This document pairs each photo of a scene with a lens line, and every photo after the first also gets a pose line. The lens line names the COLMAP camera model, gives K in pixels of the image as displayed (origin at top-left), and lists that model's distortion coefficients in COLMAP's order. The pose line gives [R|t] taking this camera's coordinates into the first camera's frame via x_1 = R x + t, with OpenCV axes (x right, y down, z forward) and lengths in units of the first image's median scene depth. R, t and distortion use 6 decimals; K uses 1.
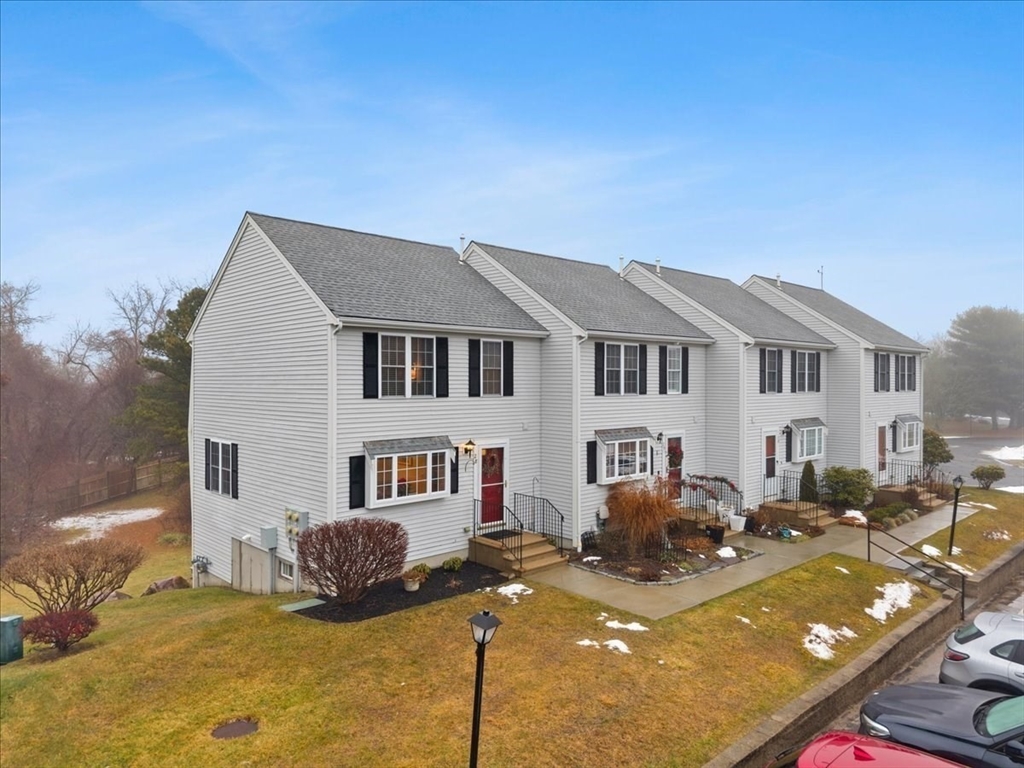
lens RADIAL K [[683.9, 0, 518.1], [0, 683.9, 385.6], [0, 0, 1]] dist [0.055564, -0.058973]
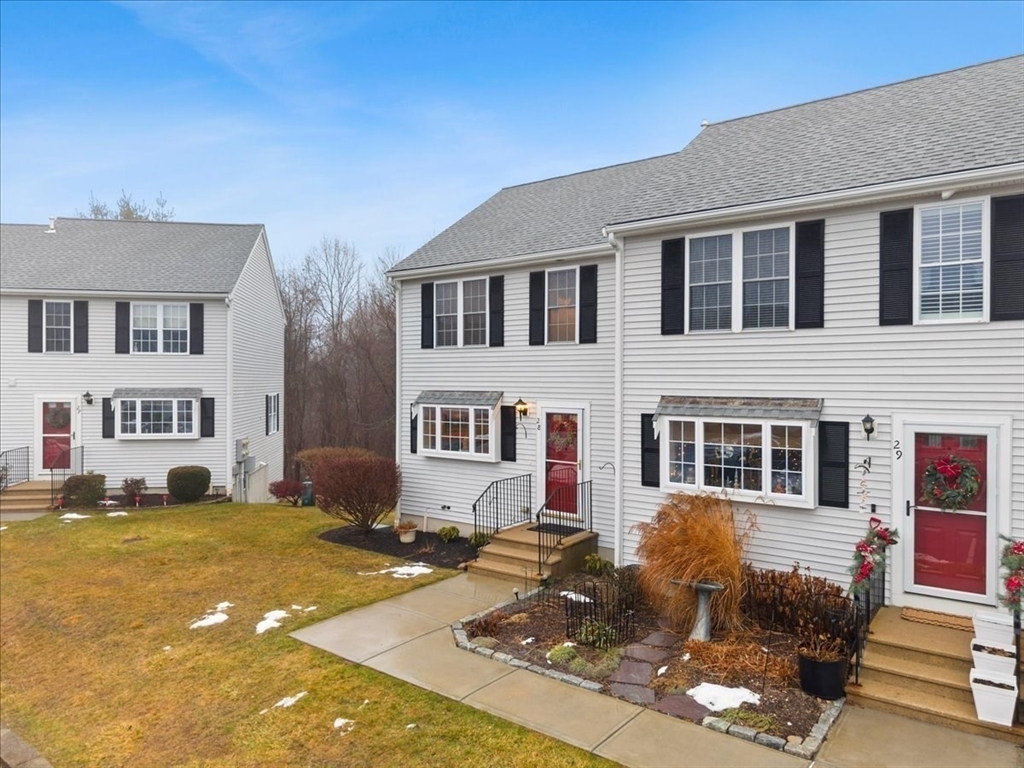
lens RADIAL K [[688.1, 0, 512.0], [0, 688.1, 384.0], [0, 0, 1]] dist [0.054498, -0.060010]
pose [[0.166765, 0.003301, -0.985991, 0.752513], [-0.010337, 0.999945, 0.001600, 0.063456], [0.985943, 0.009925, 0.166790, 0.885084]]
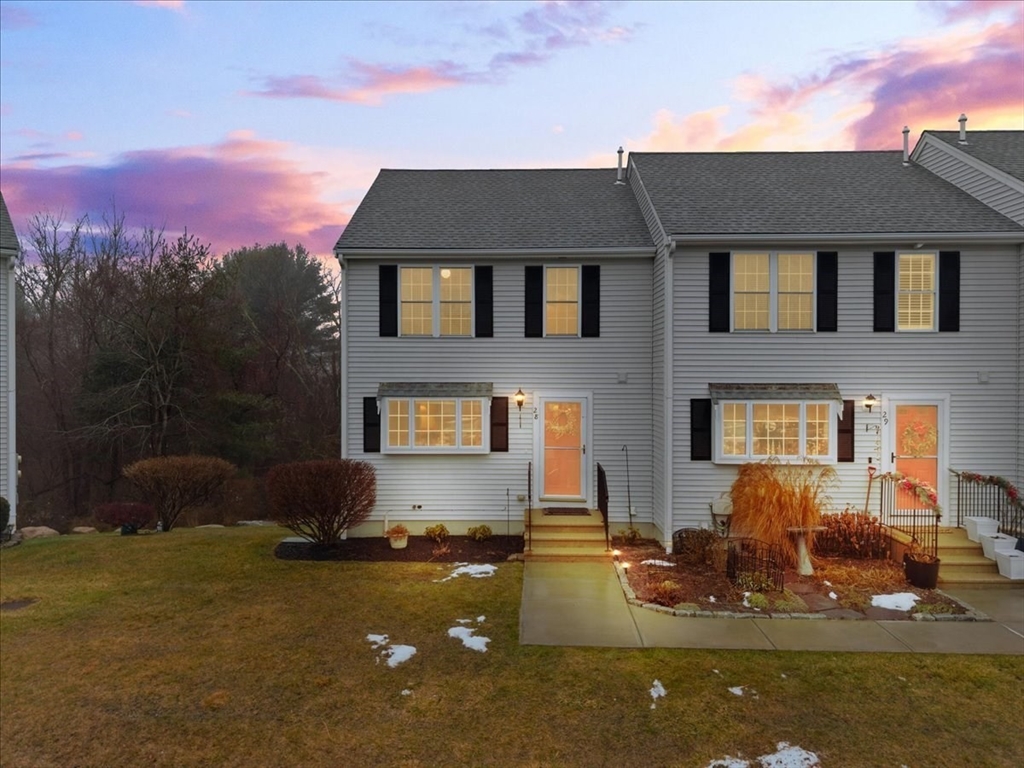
lens RADIAL K [[683.9, 0, 518.1], [0, 683.9, 385.6], [0, 0, 1]] dist [0.055564, -0.058973]
pose [[0.711189, 0.004741, -0.702985, 0.522201], [-0.005248, 0.999985, 0.001436, 0.076857], [0.702982, 0.002668, 0.711203, 0.429174]]
